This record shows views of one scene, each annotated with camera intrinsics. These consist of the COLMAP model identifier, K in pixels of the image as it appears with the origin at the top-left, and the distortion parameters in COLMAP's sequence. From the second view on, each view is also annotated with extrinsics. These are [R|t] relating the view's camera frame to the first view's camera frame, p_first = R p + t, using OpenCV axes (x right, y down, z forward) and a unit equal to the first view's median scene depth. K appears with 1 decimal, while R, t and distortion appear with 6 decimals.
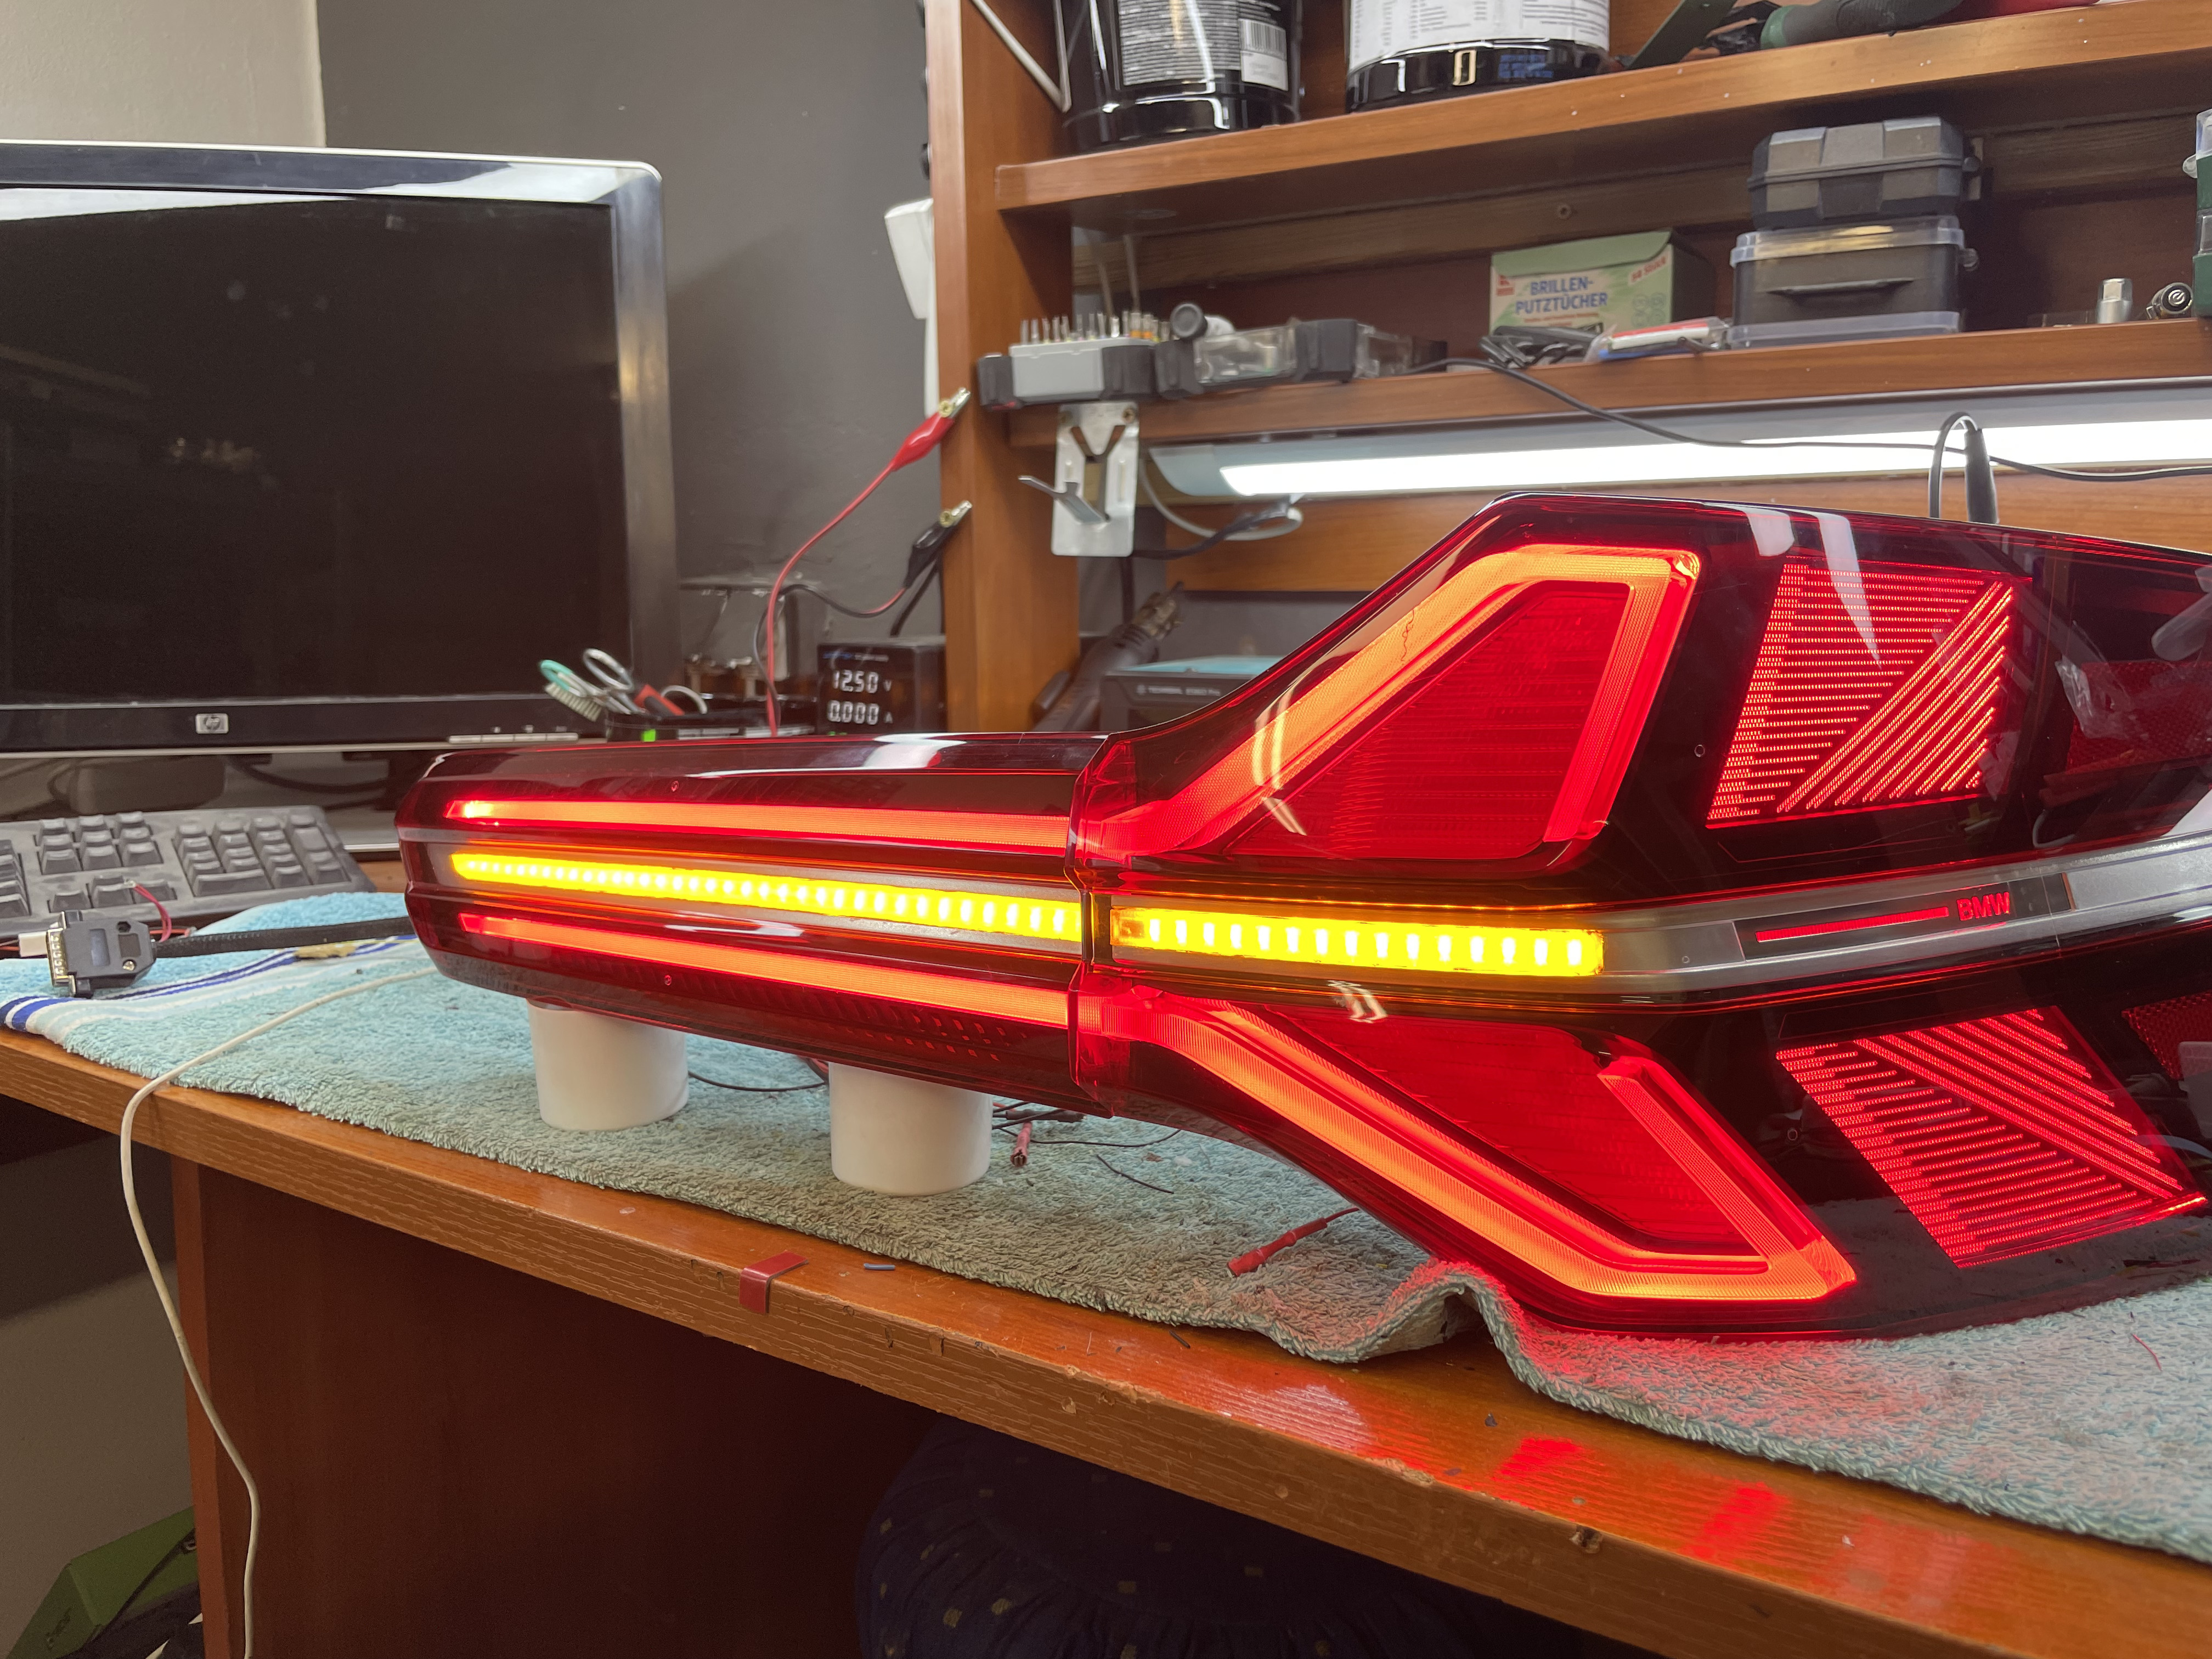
lens RADIAL K [[1728.4, 0, 1106.0], [0, 1728.4, 829.5], [0, 0, 1]] dist [0.078680, -0.080011]
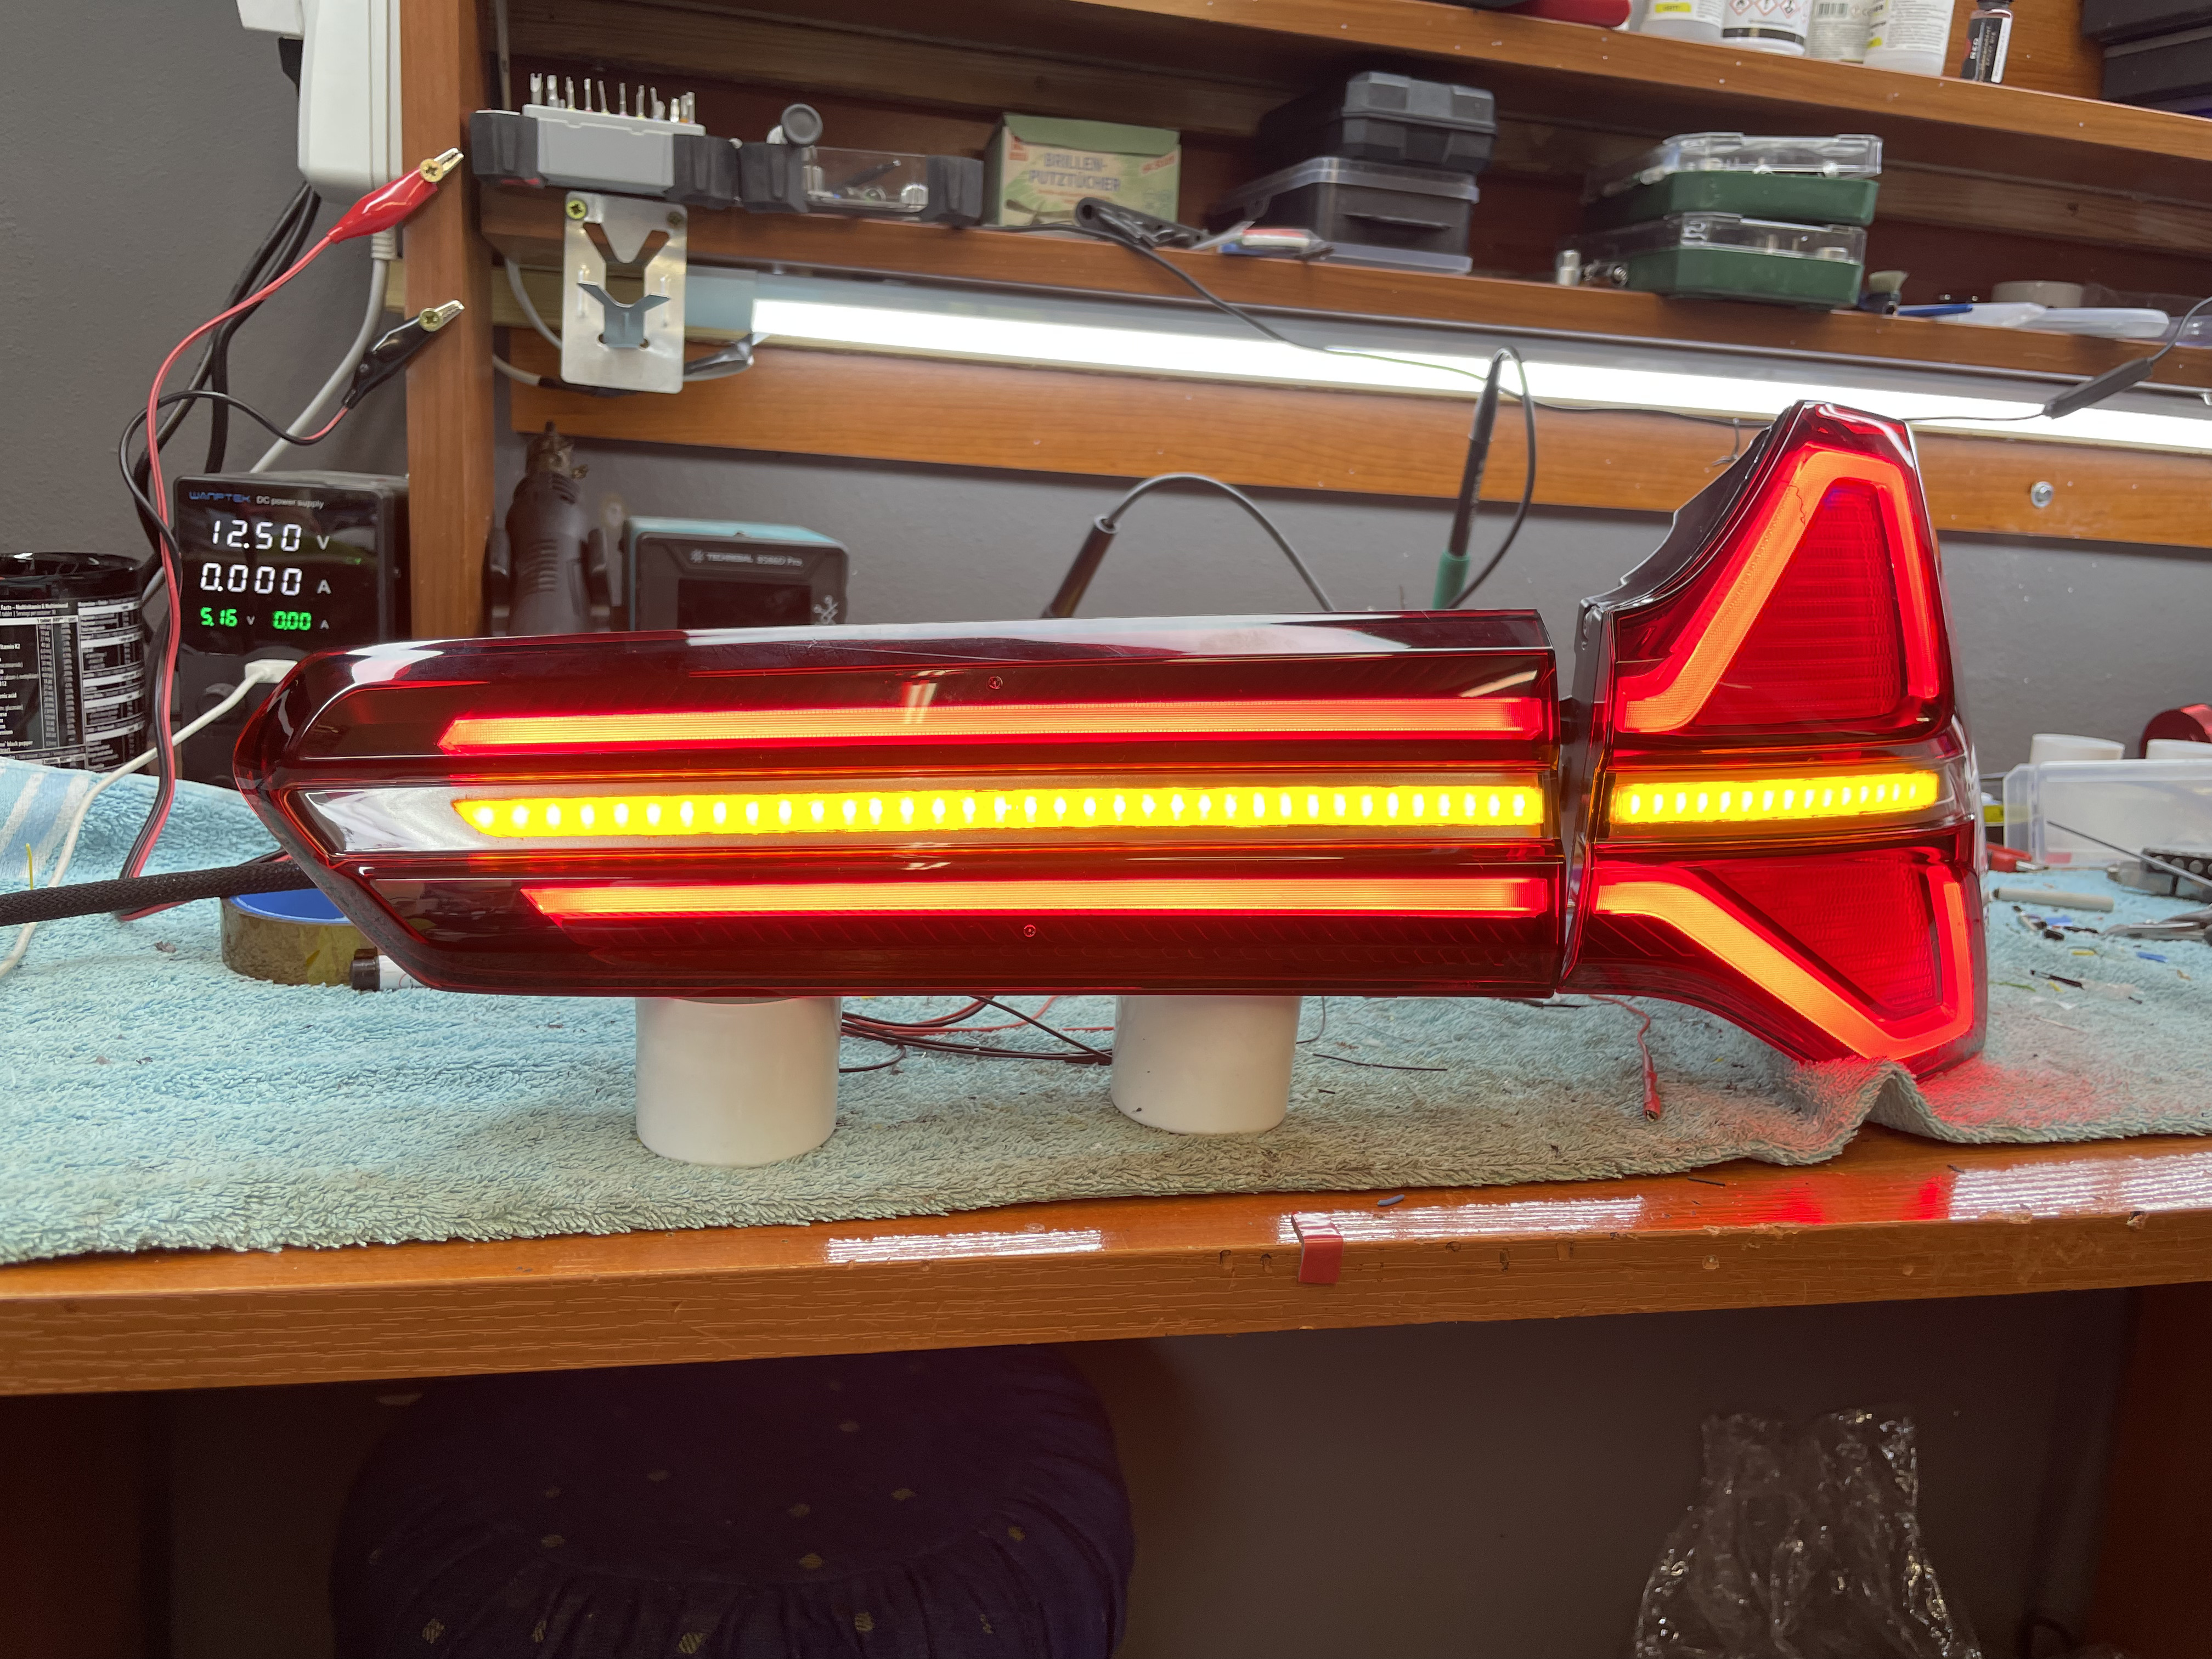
lens RADIAL K [[1728.4, 0, 1106.0], [0, 1728.4, 829.5], [0, 0, 1]] dist [0.078680, -0.080011]
pose [[0.684604, -0.096374, 0.722516, -0.522317], [0.042785, 0.994825, 0.092156, -0.019466], [-0.727658, -0.032177, 0.685185, 0.293350]]
